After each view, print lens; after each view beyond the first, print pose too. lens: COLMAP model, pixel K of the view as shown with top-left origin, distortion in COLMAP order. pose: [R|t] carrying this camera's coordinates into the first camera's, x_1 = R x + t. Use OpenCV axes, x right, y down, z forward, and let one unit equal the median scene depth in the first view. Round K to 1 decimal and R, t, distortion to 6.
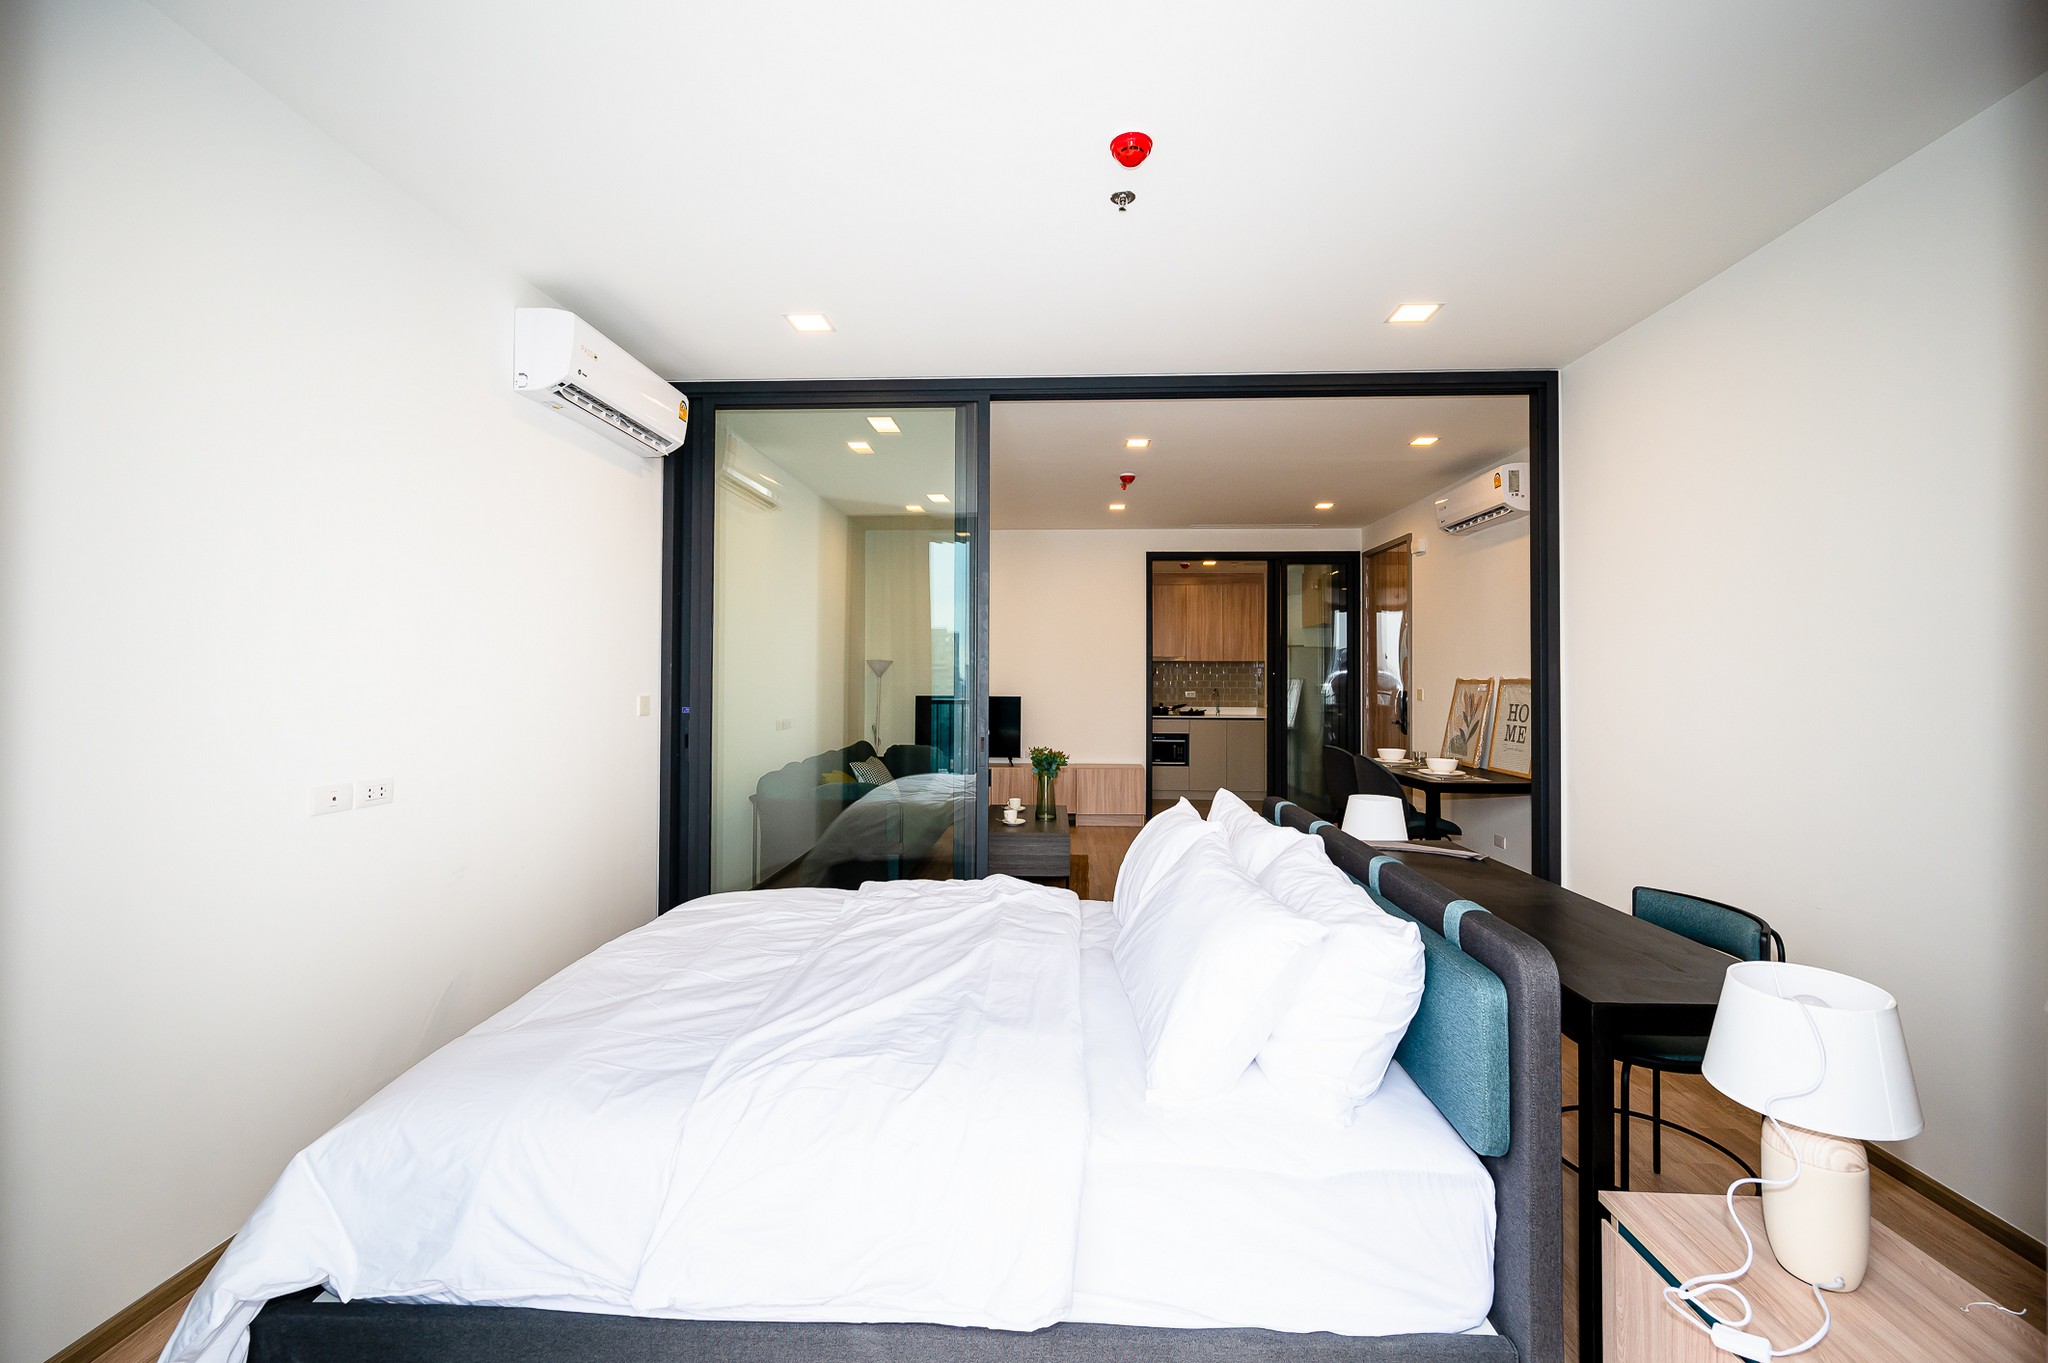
lens RADIAL K [[820.6, 0, 1026.1], [0, 820.6, 655.4], [0, 0, 1]] dist [-0.000421, -0.000006]
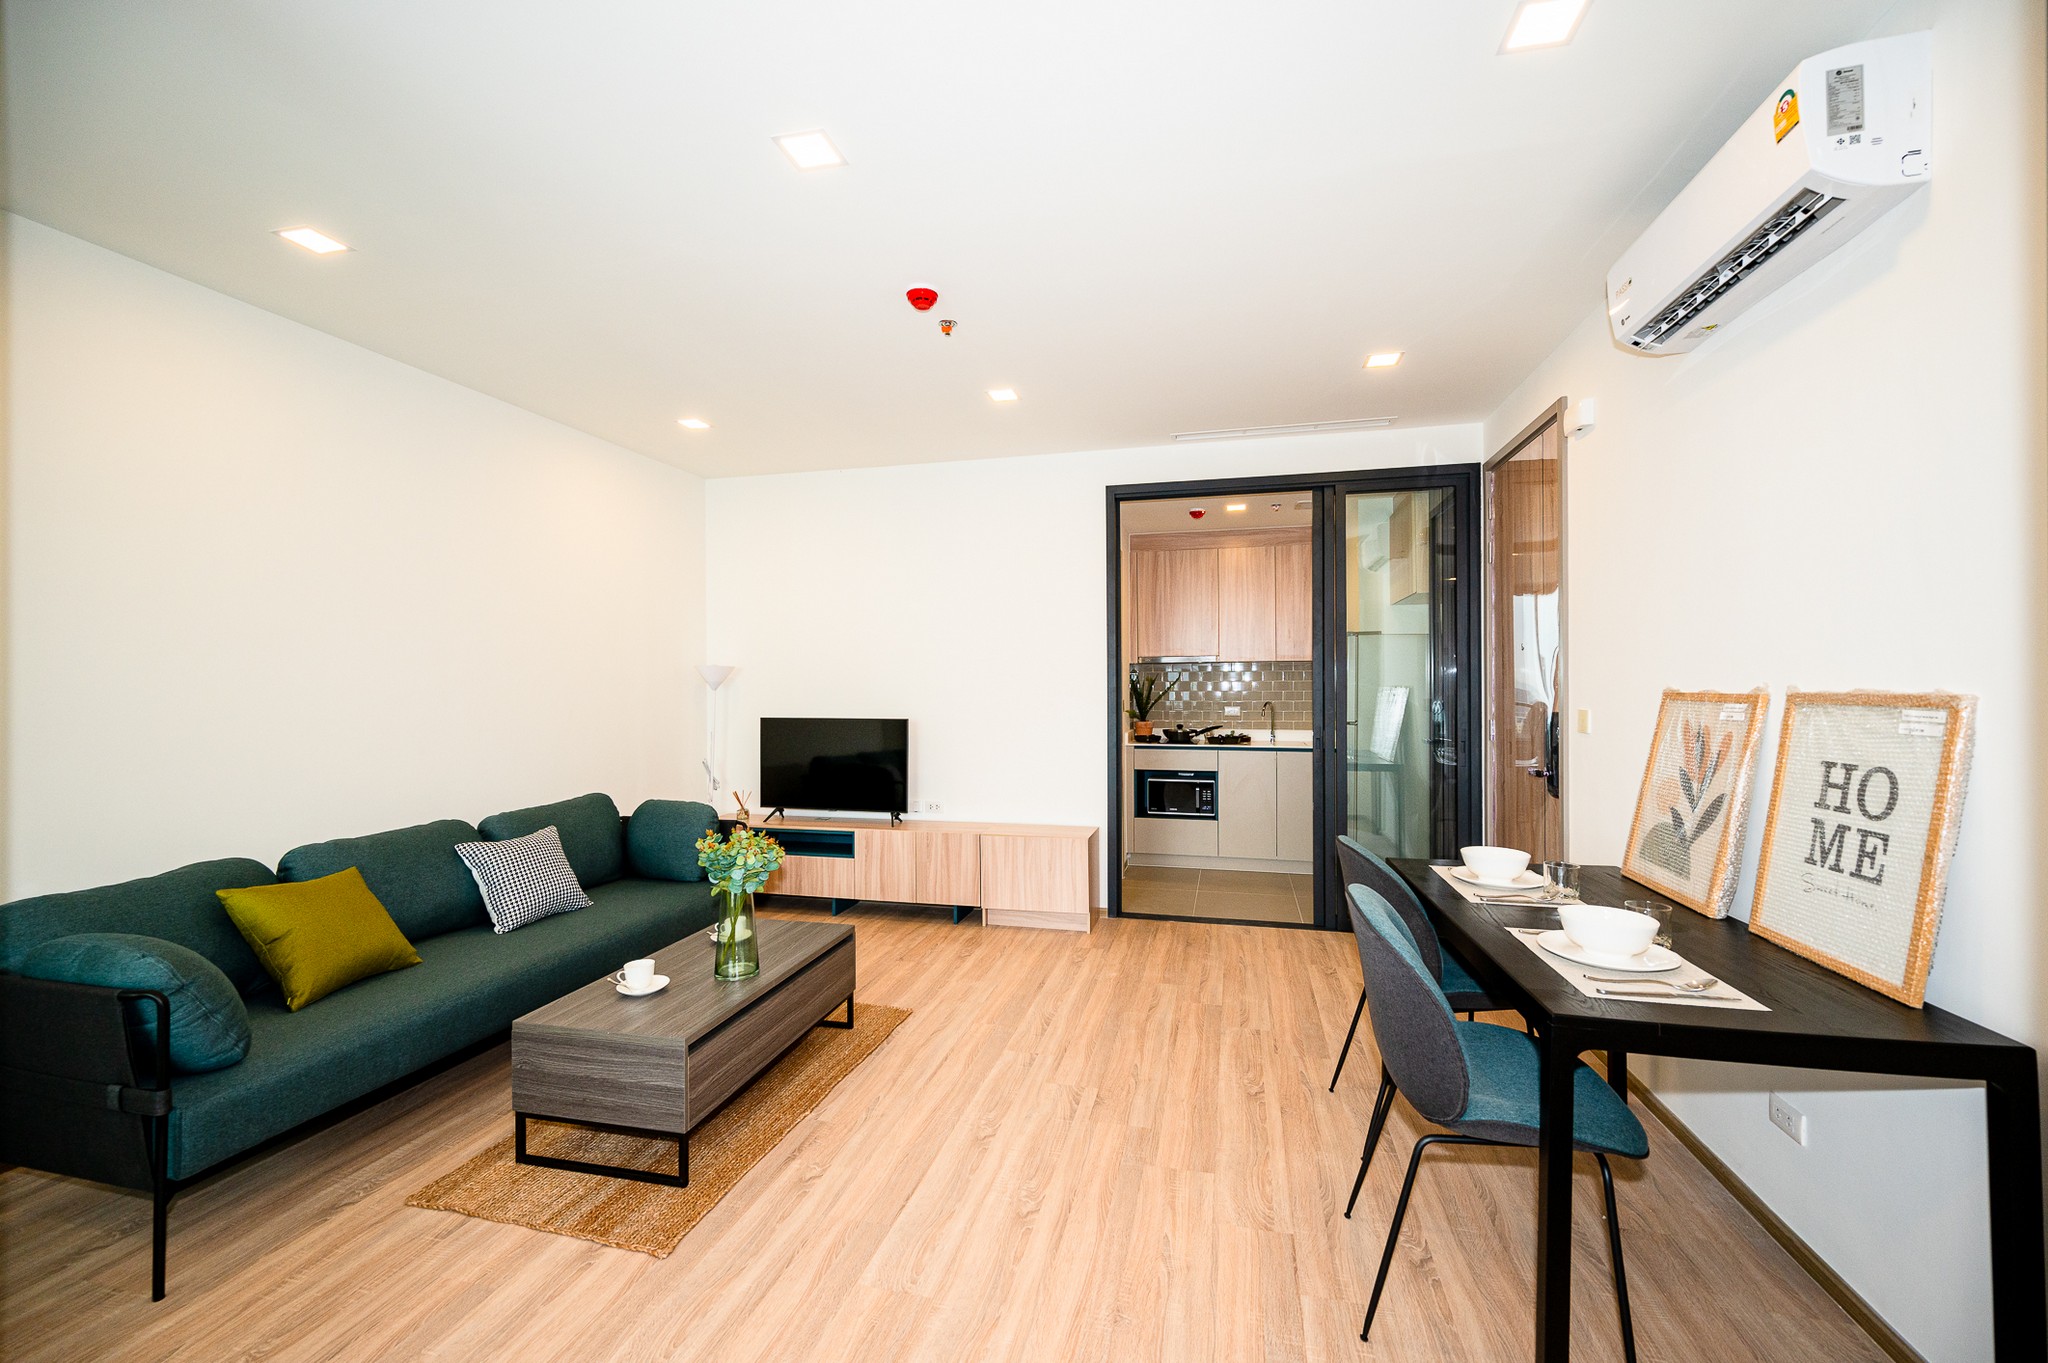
lens RADIAL K [[807.4, 0, 1027.9], [0, 807.4, 676.5], [0, 0, 1]] dist [-0.000295, -0.000010]
pose [[0.978868, -0.009366, -0.204279, 0.217640], [0.012729, 0.999804, 0.015156, 0.008221], [0.204097, -0.017436, 0.978795, 0.395412]]
